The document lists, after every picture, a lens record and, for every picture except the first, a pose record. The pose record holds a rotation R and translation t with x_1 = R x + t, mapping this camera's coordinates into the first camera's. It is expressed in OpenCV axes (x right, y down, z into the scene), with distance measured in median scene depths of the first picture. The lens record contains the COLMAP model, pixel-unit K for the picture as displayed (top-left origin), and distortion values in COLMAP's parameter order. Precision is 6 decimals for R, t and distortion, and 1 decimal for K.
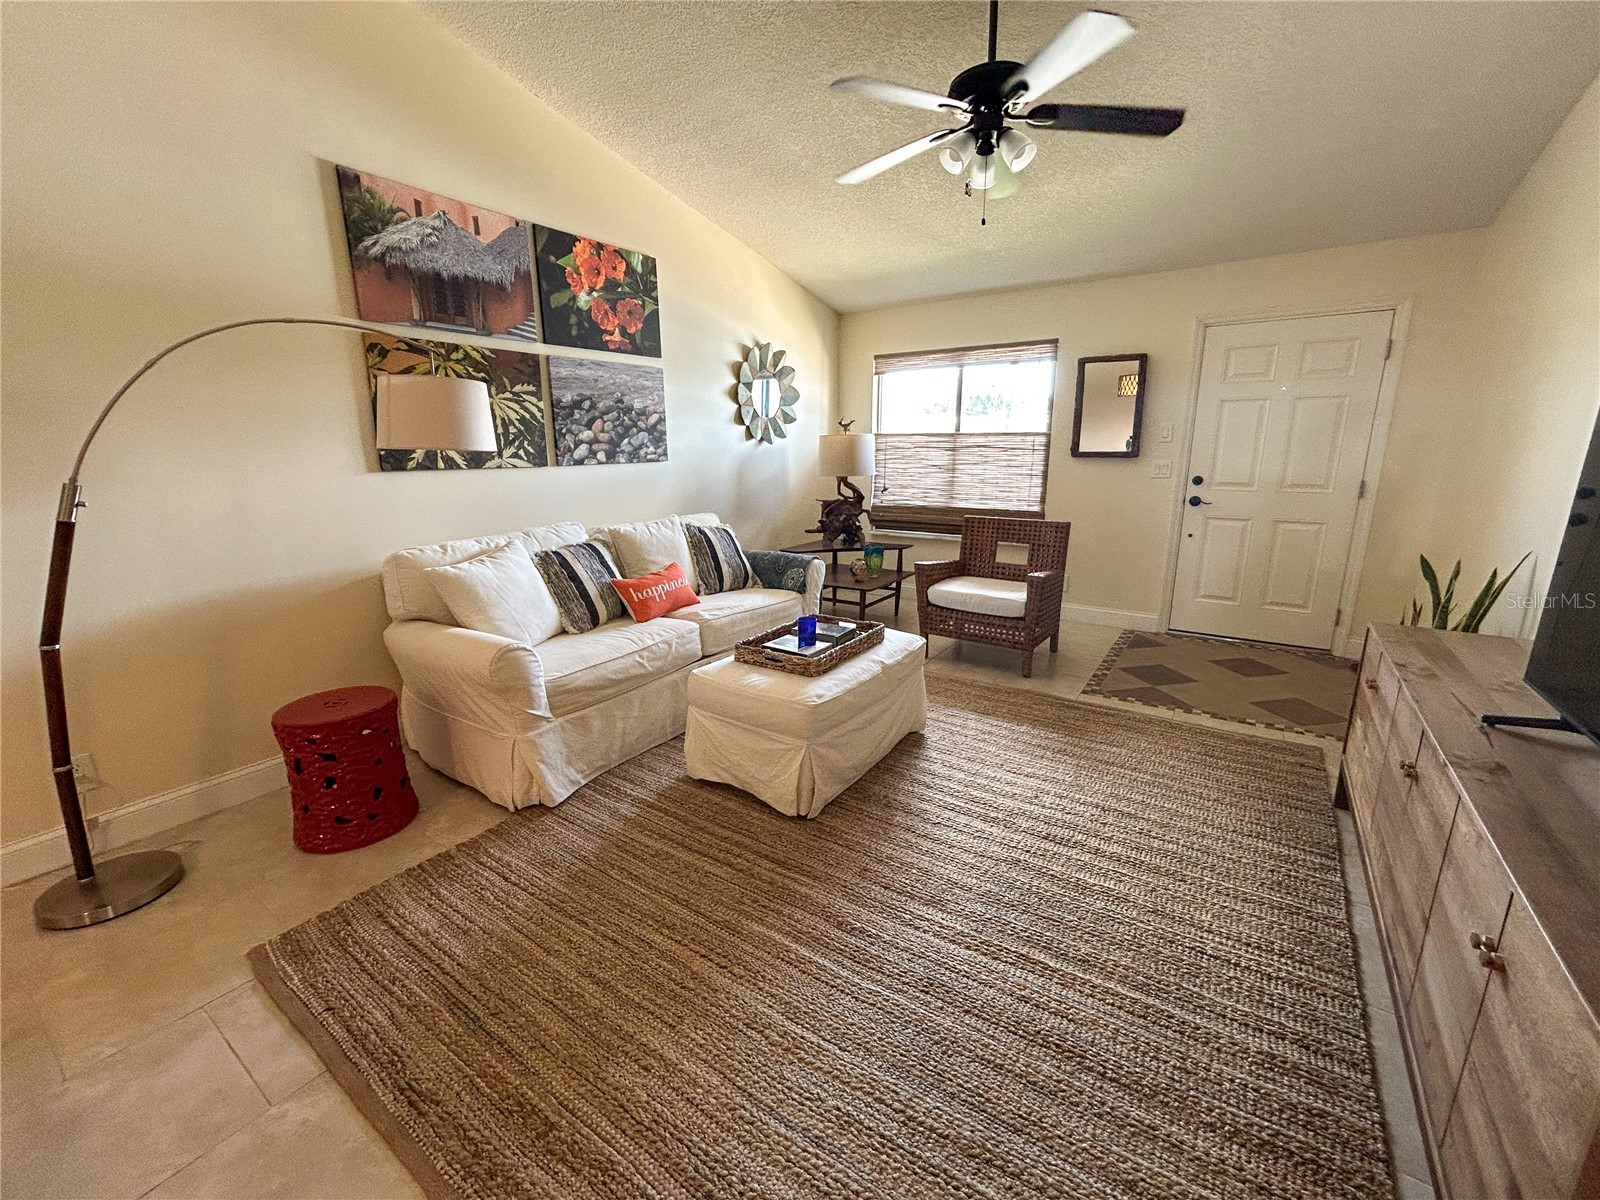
lens RADIAL K [[647.9, 0, 804.7], [0, 647.9, 591.6], [0, 0, 1]] dist [-0.006922, 0.002426]
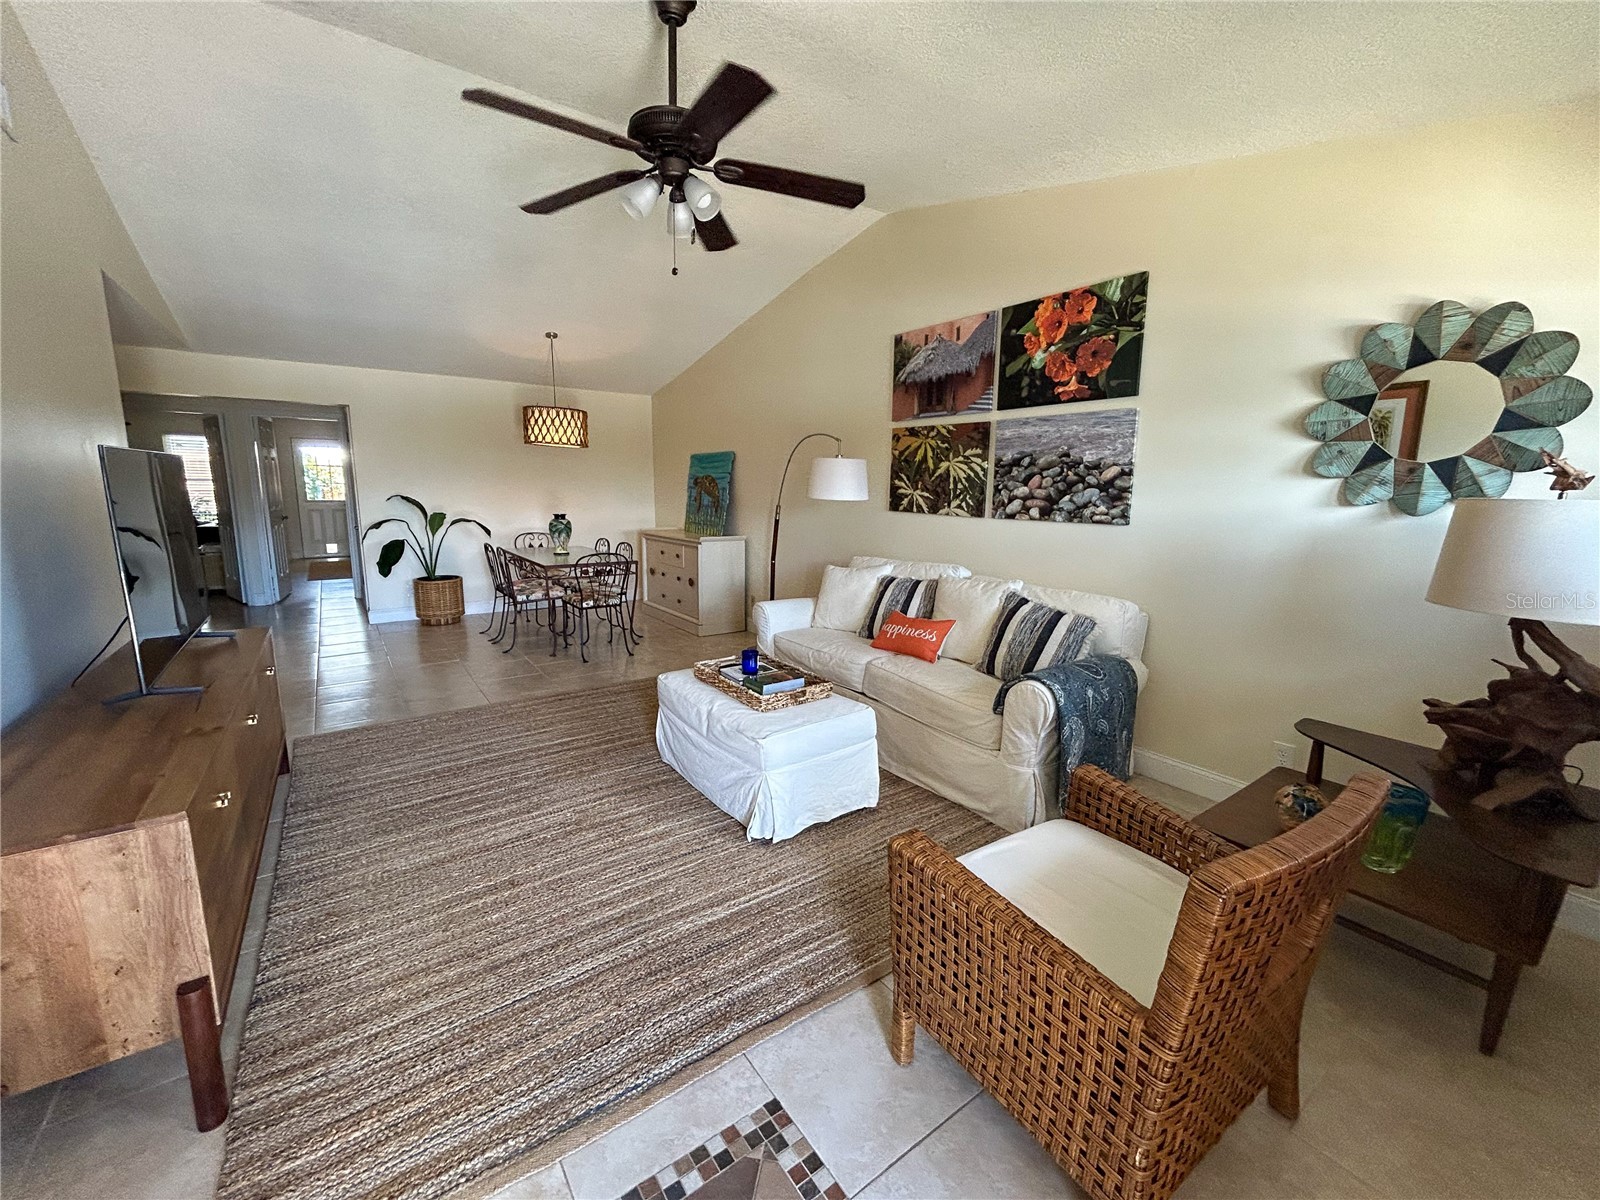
lens RADIAL K [[647.9, 0, 800.0], [0, 647.9, 588.7], [0, 0, 1]] dist [-0.006922, 0.002426]
pose [[-0.341351, 0.155122, -0.927047, 0.748057], [-0.218798, 0.946080, 0.238871, -0.262989], [0.914116, 0.284375, -0.289005, 1.017660]]
